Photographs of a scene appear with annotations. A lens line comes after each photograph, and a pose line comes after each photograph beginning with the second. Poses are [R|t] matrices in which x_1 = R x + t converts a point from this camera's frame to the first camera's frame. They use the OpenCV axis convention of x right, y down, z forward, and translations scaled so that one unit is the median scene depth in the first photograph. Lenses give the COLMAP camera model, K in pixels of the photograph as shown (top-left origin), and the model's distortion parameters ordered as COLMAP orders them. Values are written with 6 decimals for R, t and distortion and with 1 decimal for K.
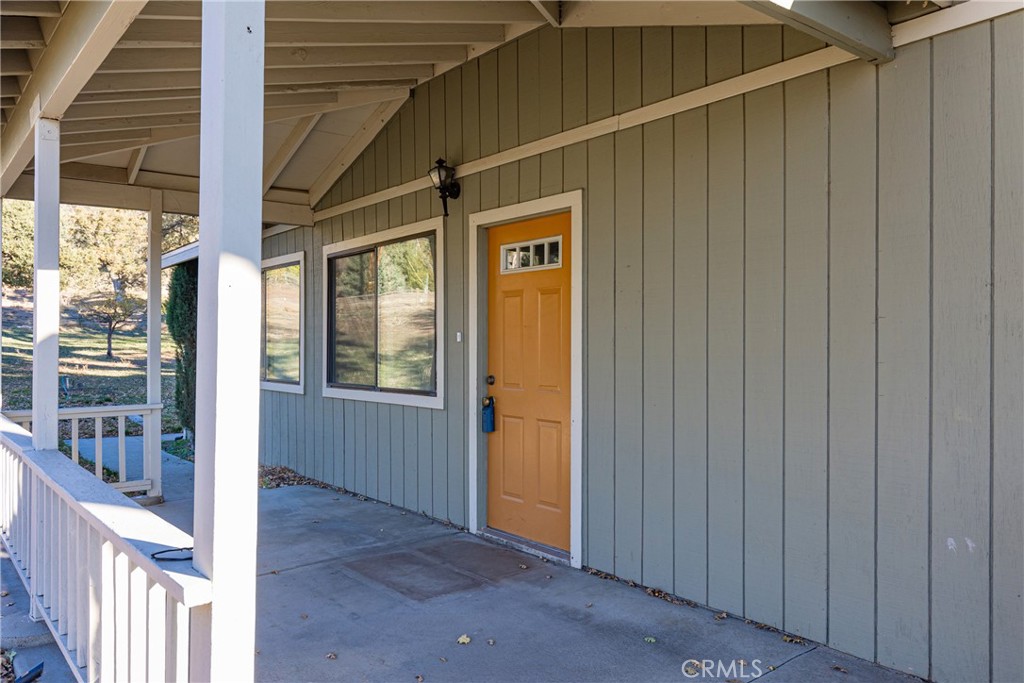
lens RADIAL K [[767.9, 0, 511.4], [0, 767.9, 343.5], [0, 0, 1]] dist [0.008712, 0.000551]
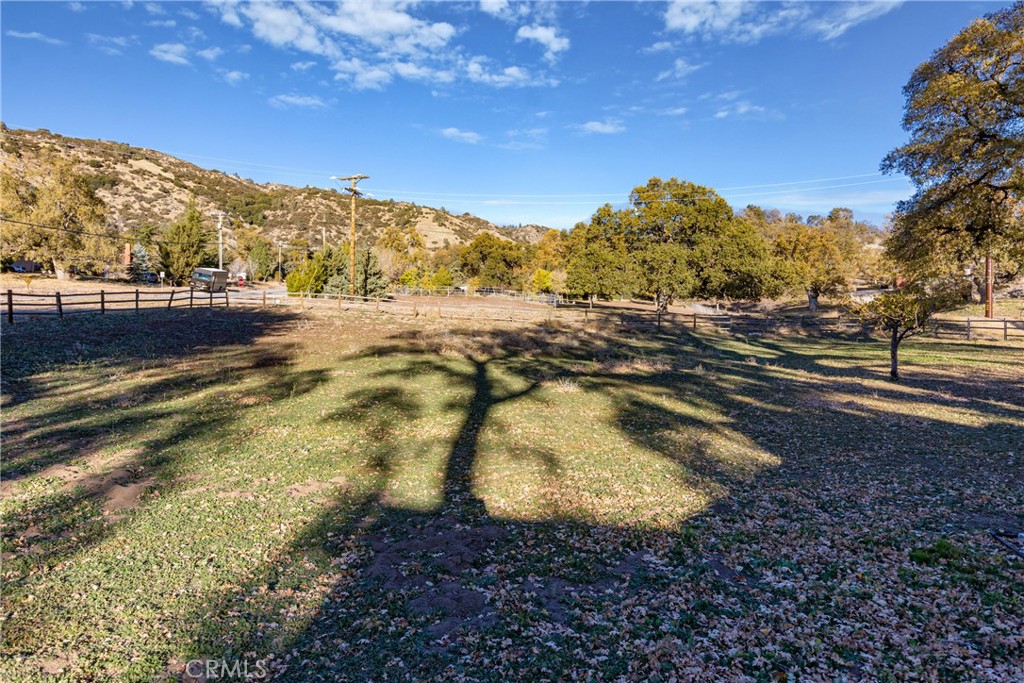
lens RADIAL K [[589.7, 0, 510.2], [0, 589.7, 340.2], [0, 0, 1]] dist [-0.003573, -0.000990]
pose [[0.604092, -0.002904, -0.796909, -0.132839], [0.000873, 0.999995, -0.002982, -0.006828], [0.796914, 0.001105, 0.604091, 0.168440]]
